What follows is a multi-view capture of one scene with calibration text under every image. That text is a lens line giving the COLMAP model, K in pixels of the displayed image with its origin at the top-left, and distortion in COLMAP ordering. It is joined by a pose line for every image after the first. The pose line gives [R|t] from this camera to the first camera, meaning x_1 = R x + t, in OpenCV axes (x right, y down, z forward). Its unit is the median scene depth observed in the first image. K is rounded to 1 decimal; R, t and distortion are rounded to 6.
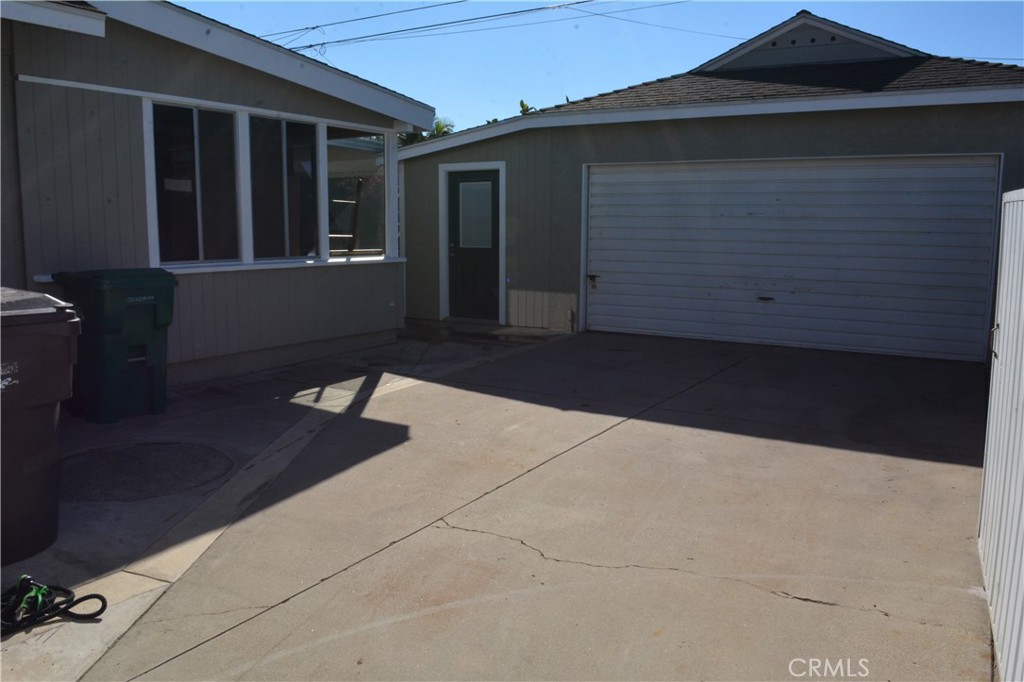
lens RADIAL K [[807.5, 0, 512.9], [0, 807.5, 341.8], [0, 0, 1]] dist [-0.094022, 0.020376]
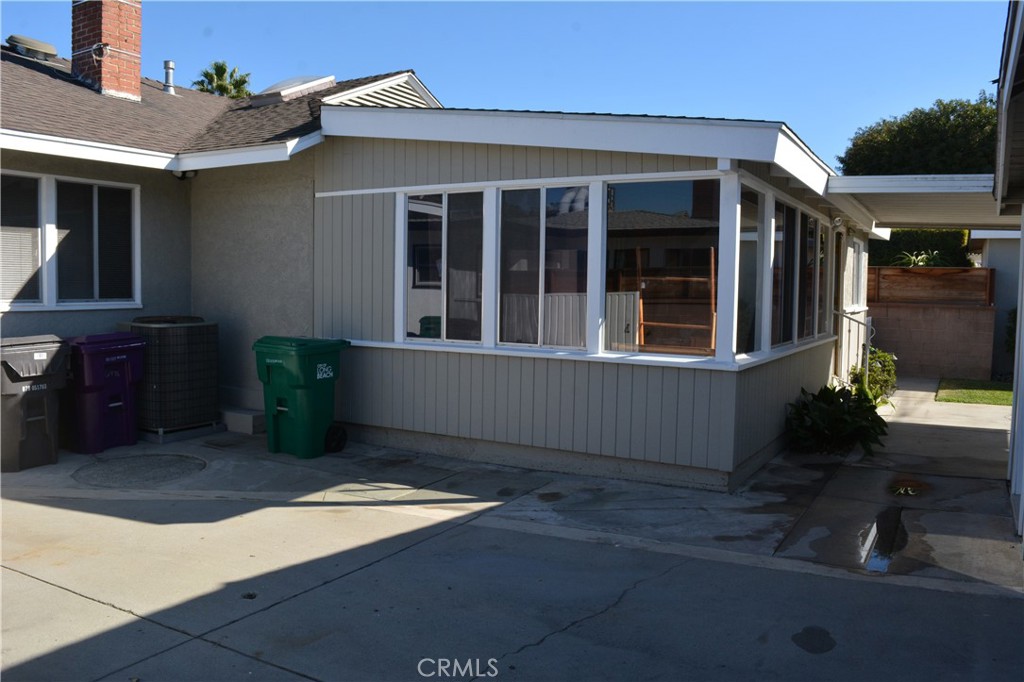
lens RADIAL K [[807.5, 0, 519.1], [0, 807.5, 339.5], [0, 0, 1]] dist [-0.094022, 0.020376]
pose [[0.052346, 0.059833, -0.996835, 0.448938], [-0.154977, 0.986597, 0.051081, -0.117281], [0.986530, 0.151813, 0.060917, 0.710922]]
